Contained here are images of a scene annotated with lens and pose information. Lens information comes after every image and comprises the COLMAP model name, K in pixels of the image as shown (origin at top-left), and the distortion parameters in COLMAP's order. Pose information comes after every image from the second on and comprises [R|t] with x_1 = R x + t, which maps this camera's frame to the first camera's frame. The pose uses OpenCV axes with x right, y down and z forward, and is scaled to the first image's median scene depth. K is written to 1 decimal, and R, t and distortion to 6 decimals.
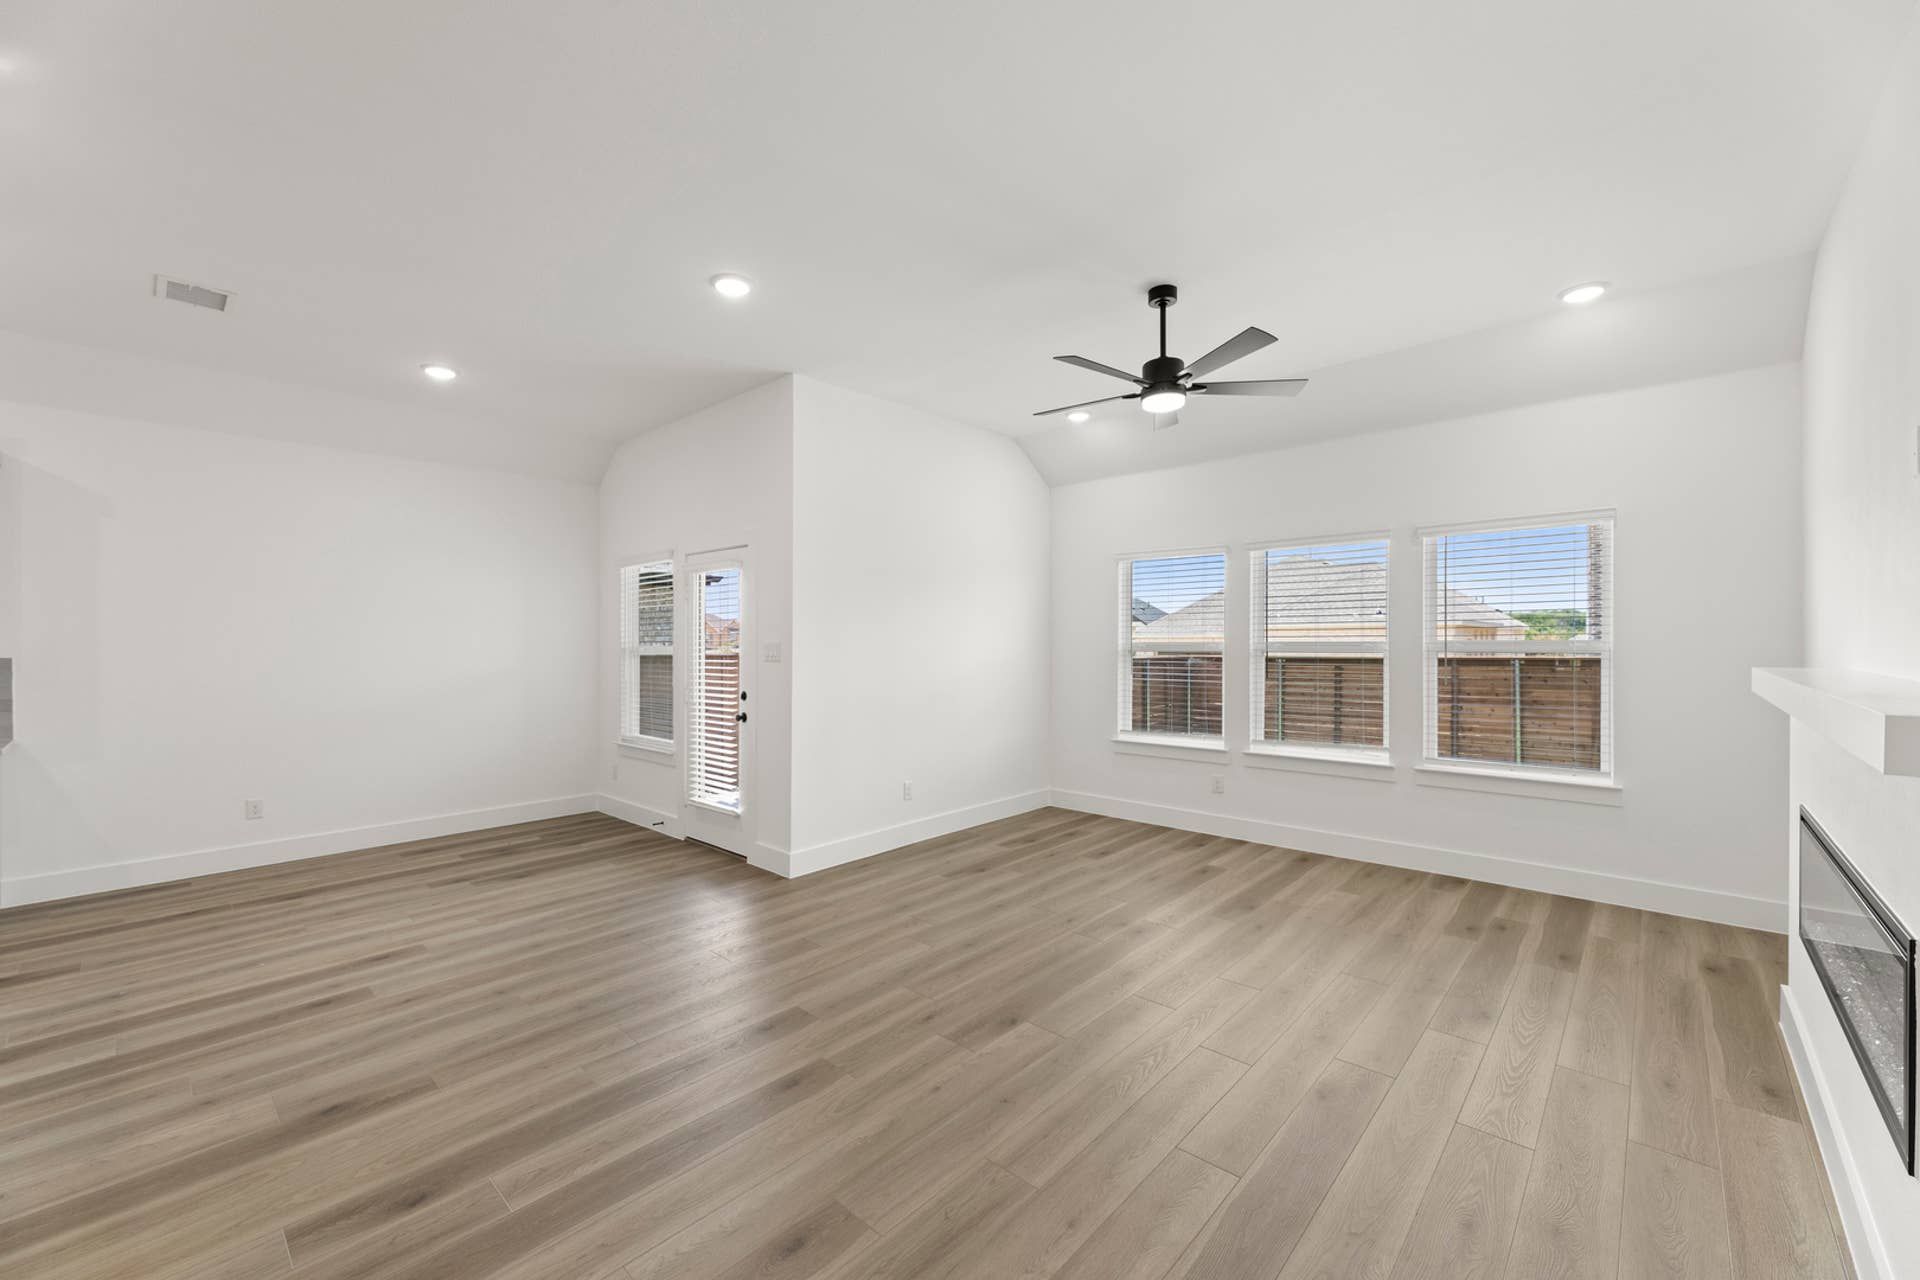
lens RADIAL K [[766.1, 0, 972.6], [0, 766.1, 640.2], [0, 0, 1]] dist [0.007683, -0.000027]
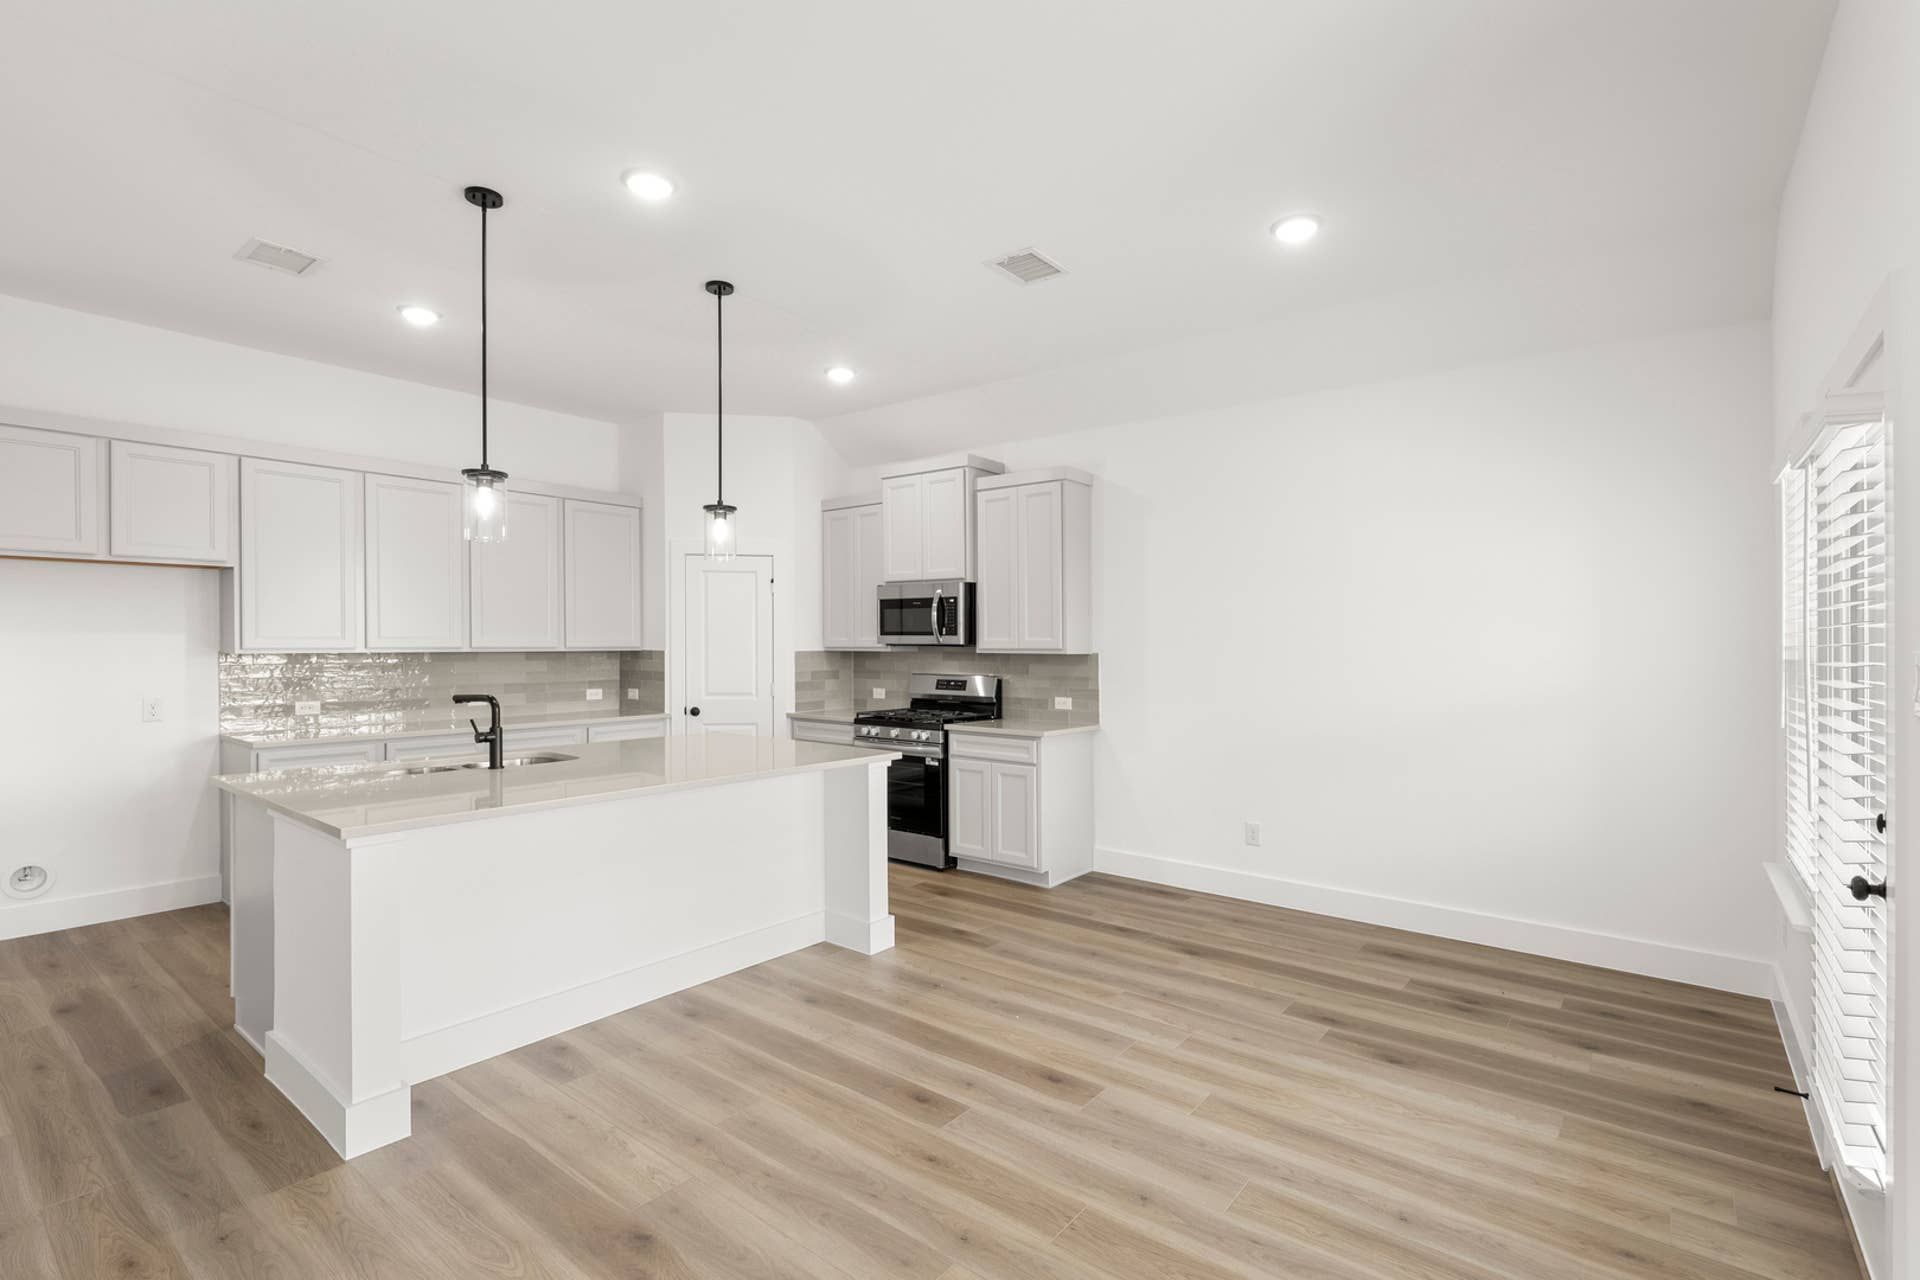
lens RADIAL K [[882.6, 0, 948.0], [0, 882.6, 648.2], [0, 0, 1]] dist [-0.000824, -0.000260]
pose [[0.056950, 0.014125, -0.998277, 0.039403], [-0.005254, 0.999890, 0.013848, -0.002084], [0.998363, 0.004457, 0.057018, 0.697271]]
